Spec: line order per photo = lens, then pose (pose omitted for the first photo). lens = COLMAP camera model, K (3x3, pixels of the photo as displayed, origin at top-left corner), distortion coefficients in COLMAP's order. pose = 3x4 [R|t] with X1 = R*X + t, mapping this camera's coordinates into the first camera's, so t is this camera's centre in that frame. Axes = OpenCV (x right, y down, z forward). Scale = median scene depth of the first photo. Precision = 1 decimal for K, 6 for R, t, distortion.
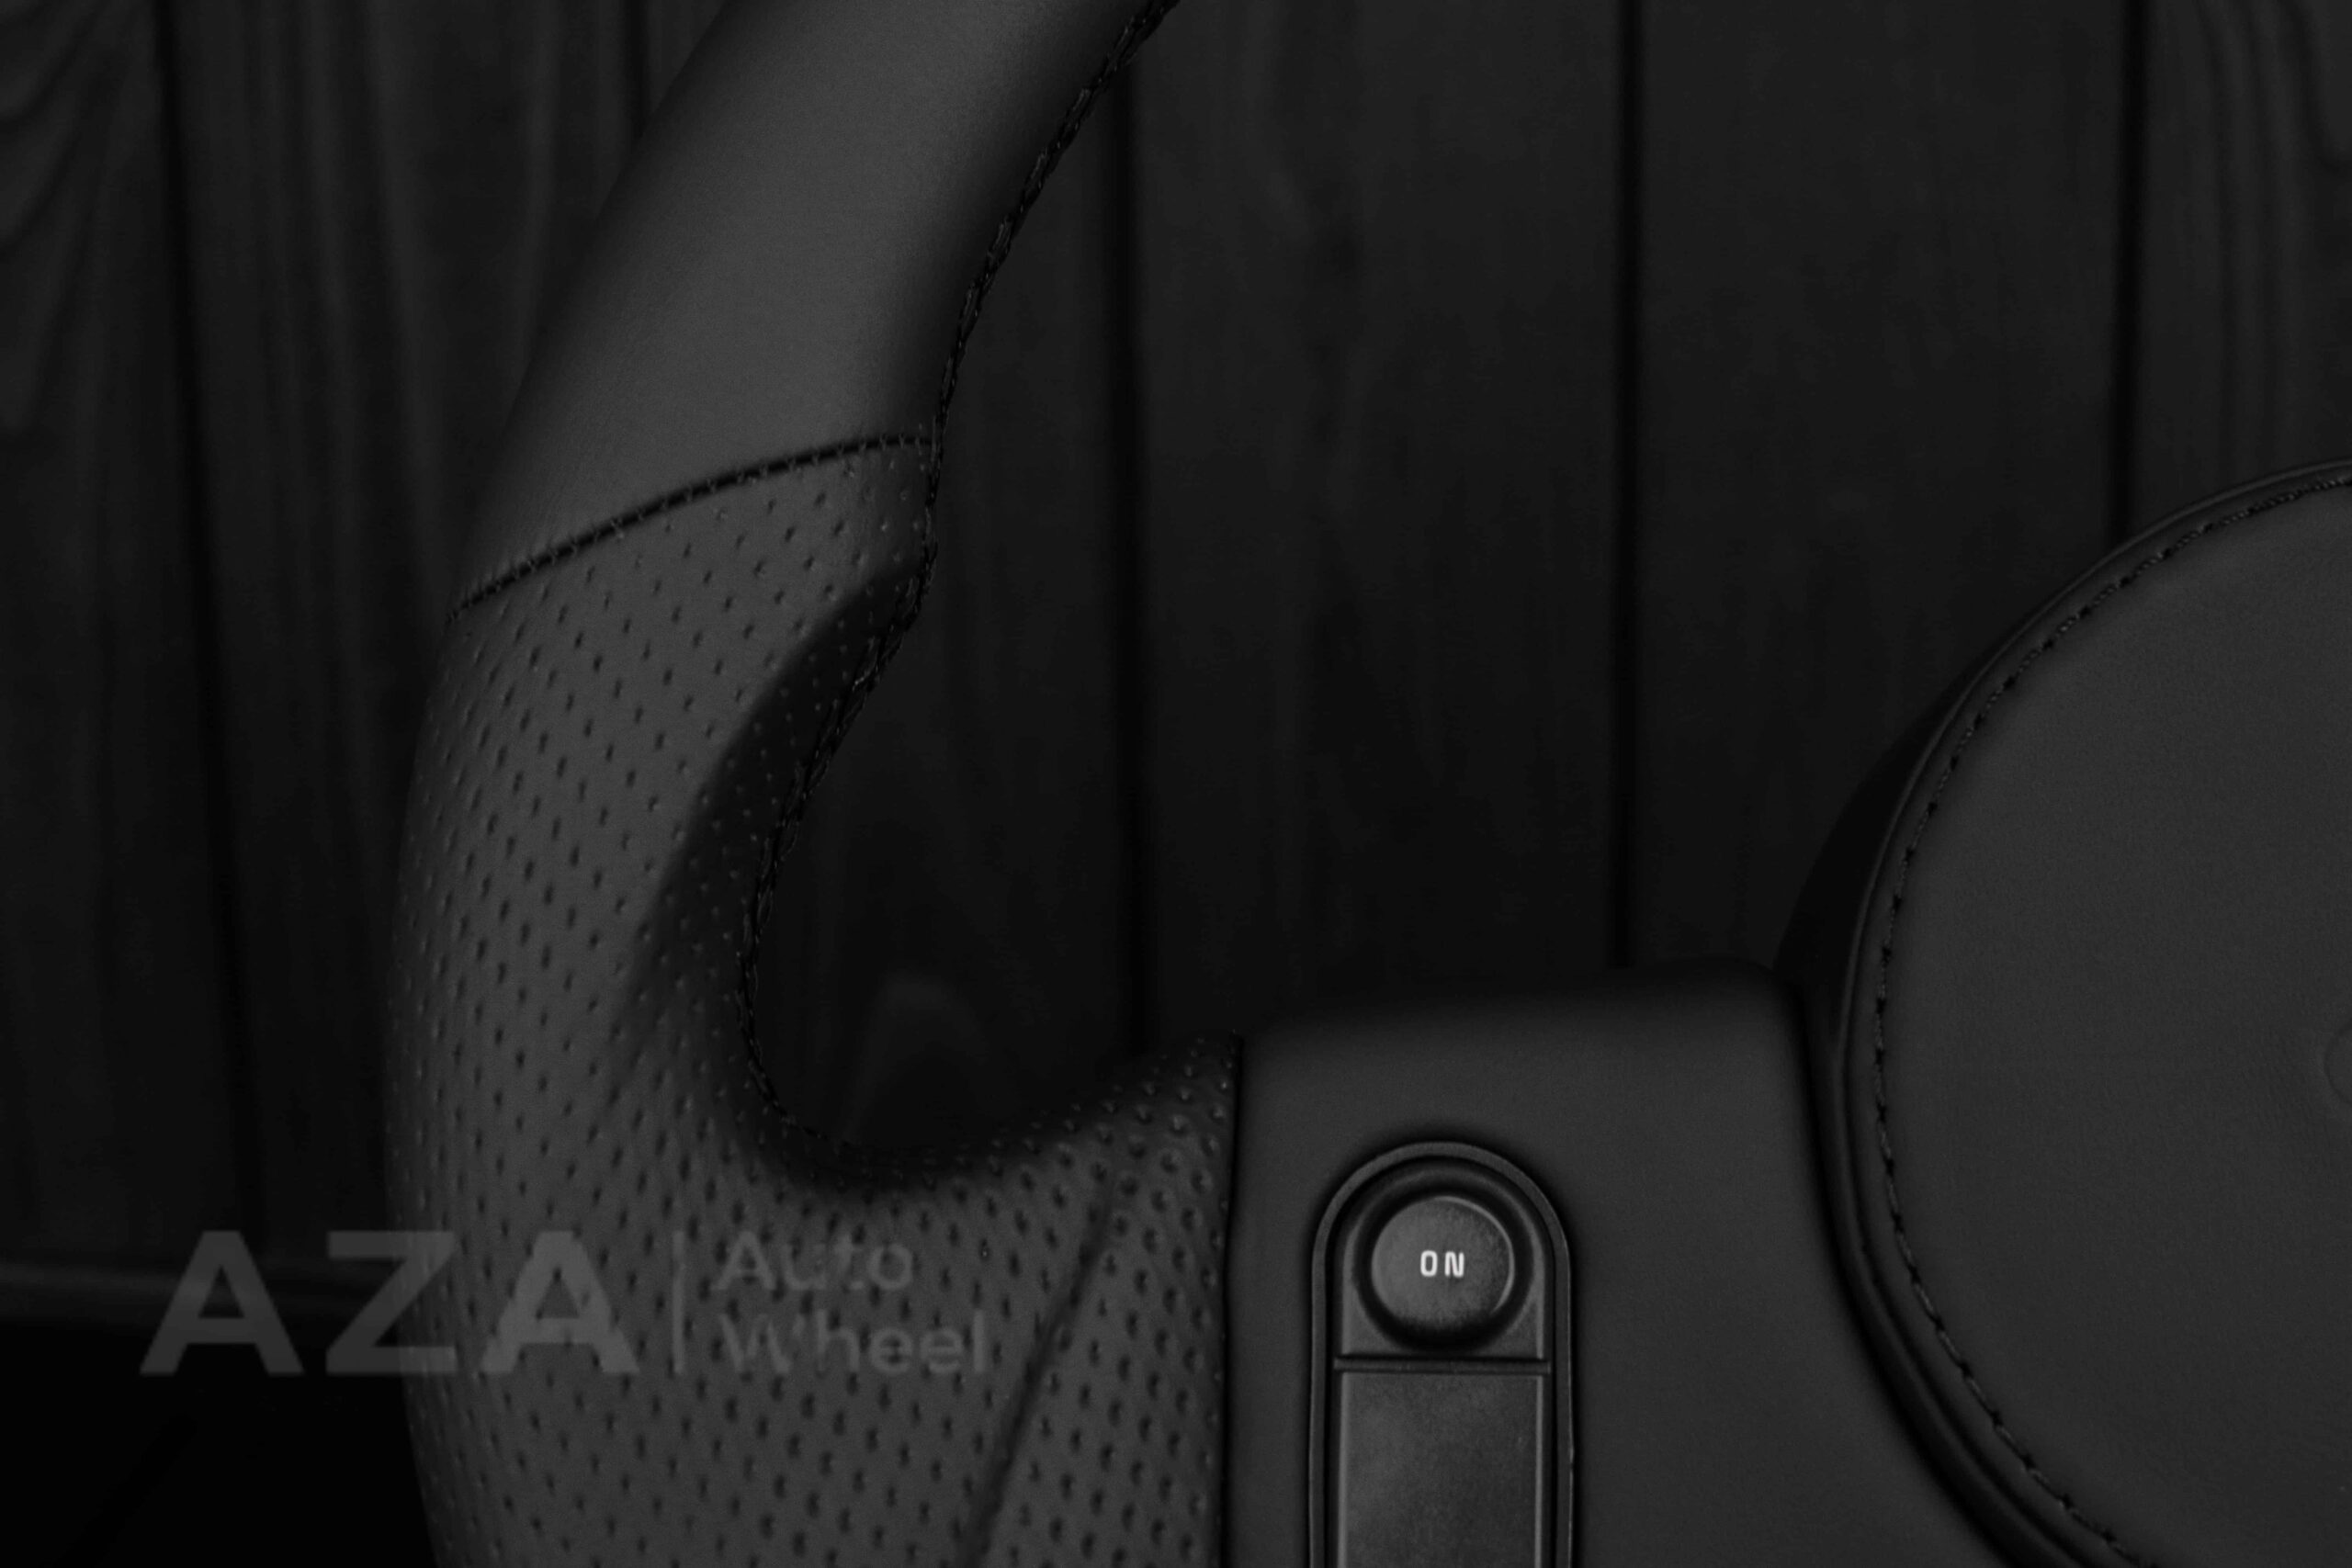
lens RADIAL K [[3791.7, 0, 923.1], [0, 3791.7, 823.0], [0, 0, 1]] dist [-0.186458, 0.000000]
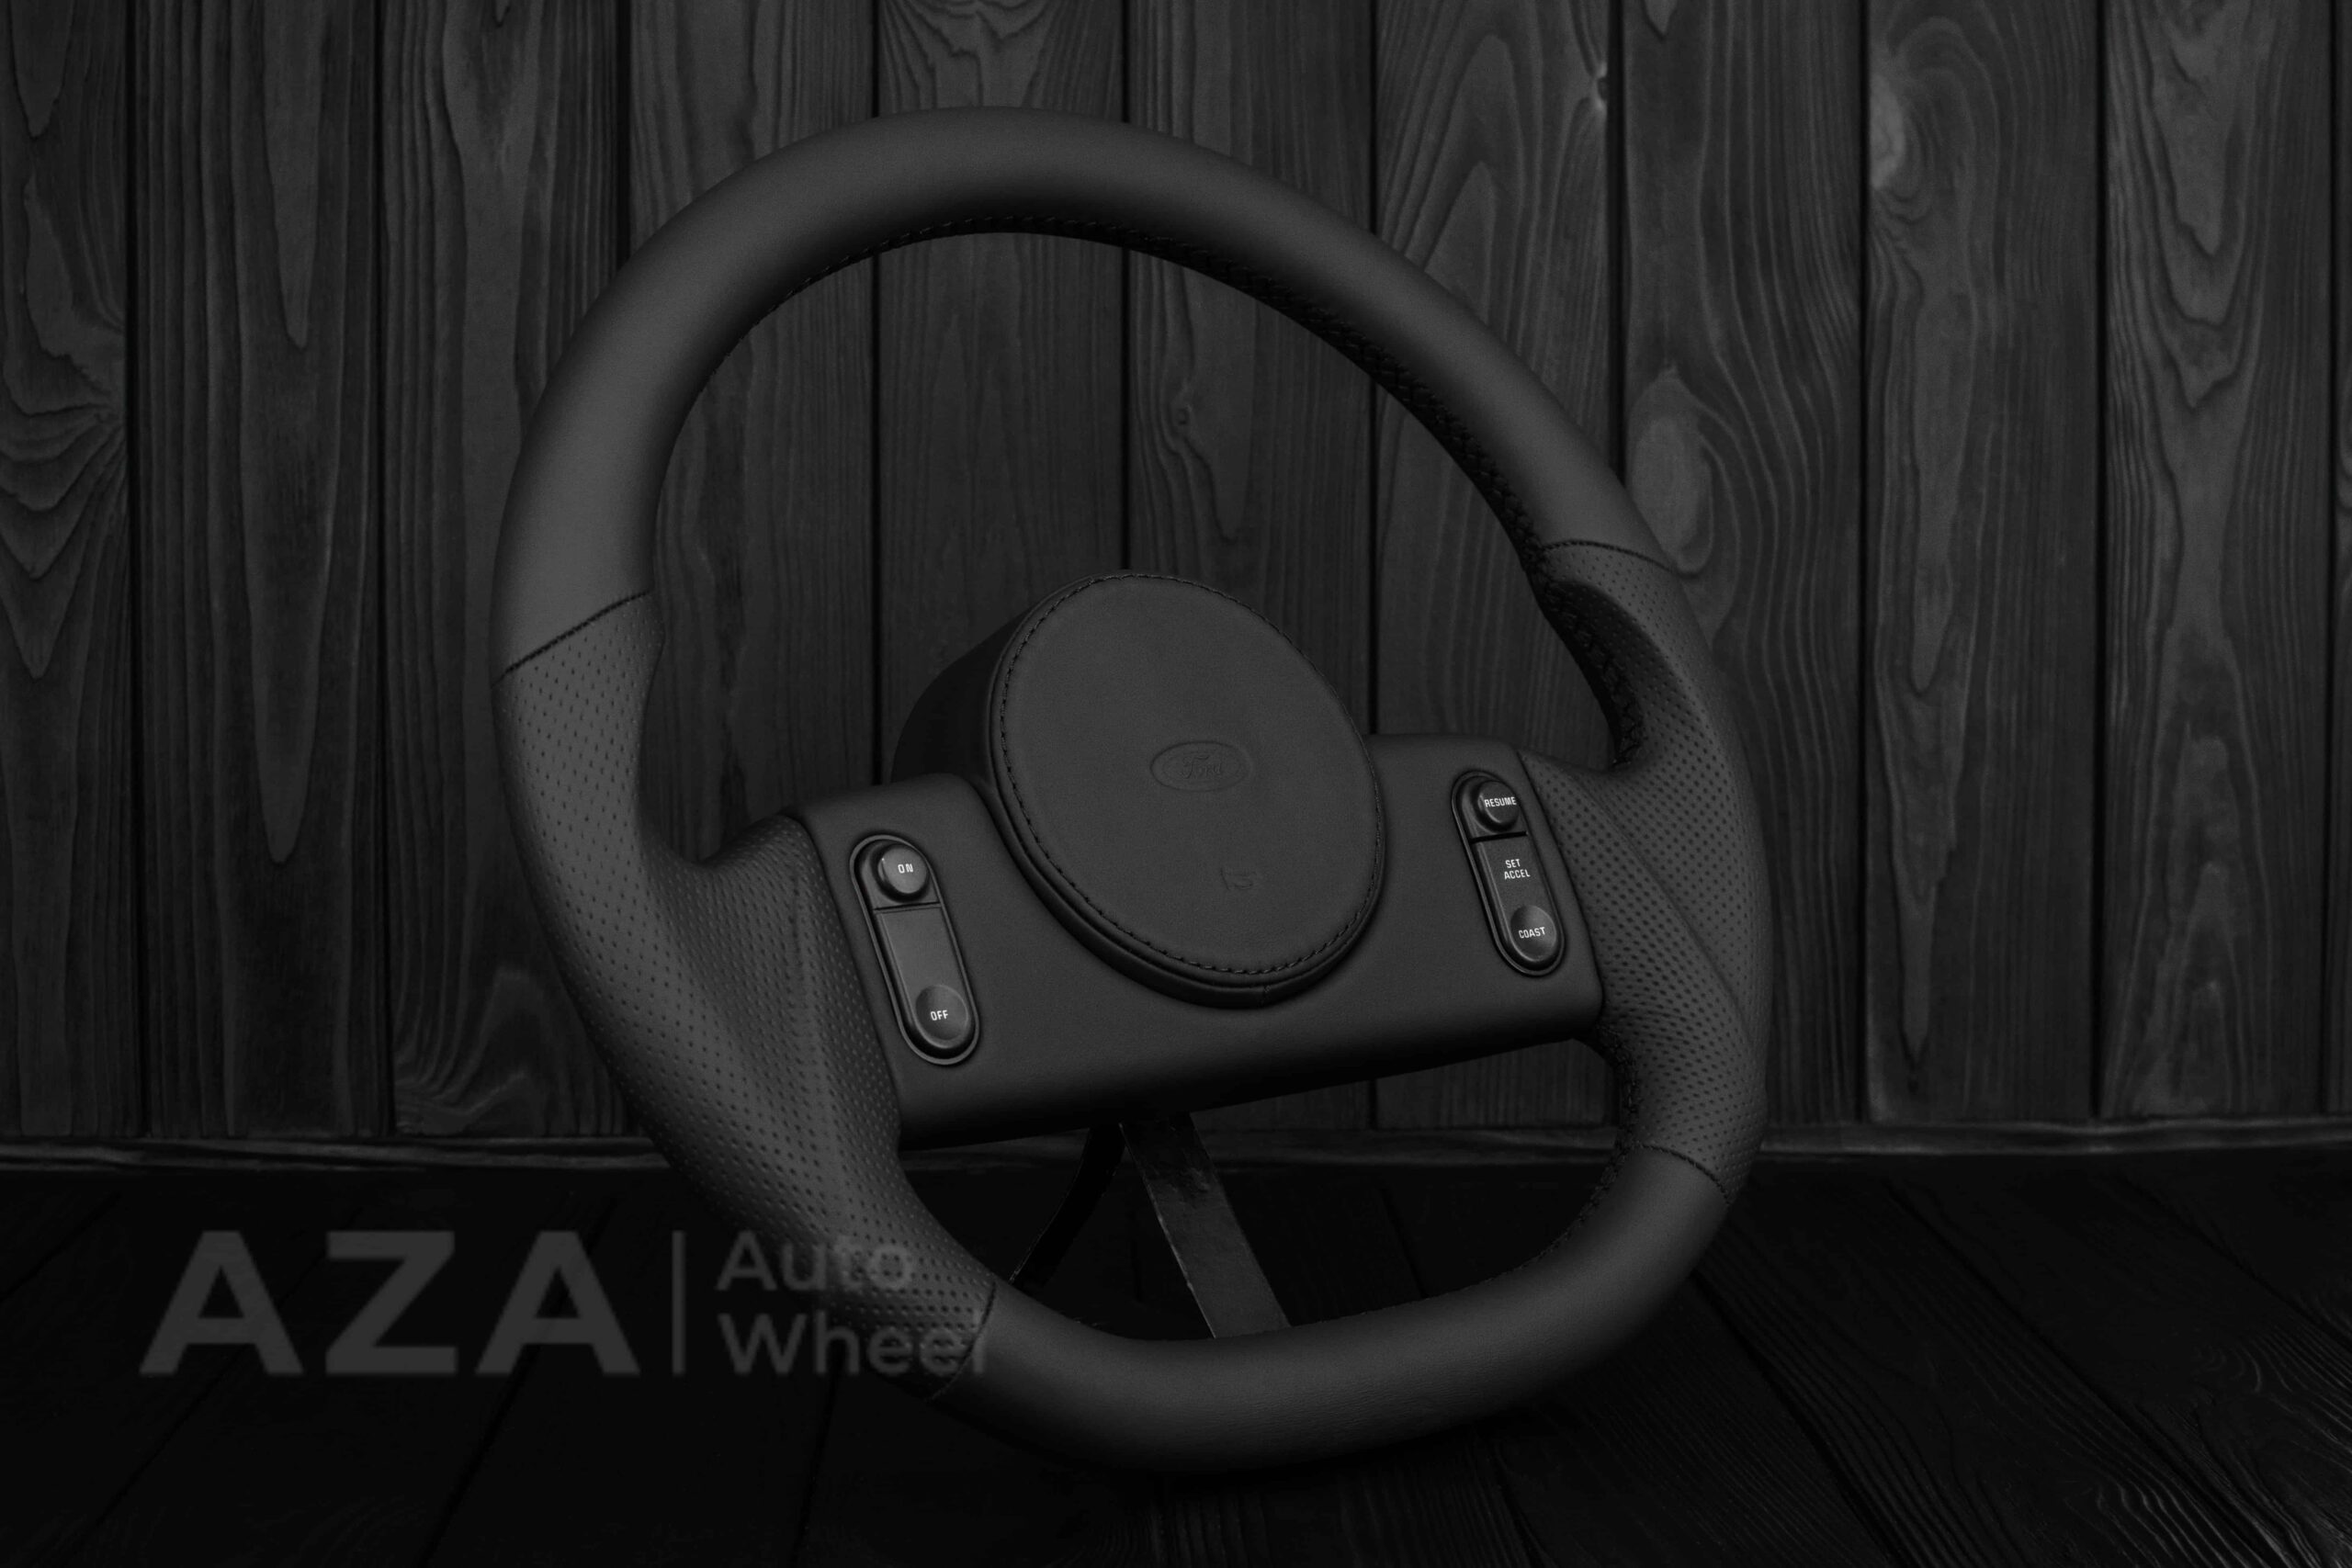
lens RADIAL K [[3791.7, 0, 1243.6], [0, 3791.7, 793.0], [0, 0, 1]] dist [-0.186458, 0.000000]
pose [[0.988102, 0.009882, 0.153485, 0.072754], [0.017829, 0.983847, -0.178122, 0.309973], [-0.152766, 0.178739, 0.971965, -0.946241]]
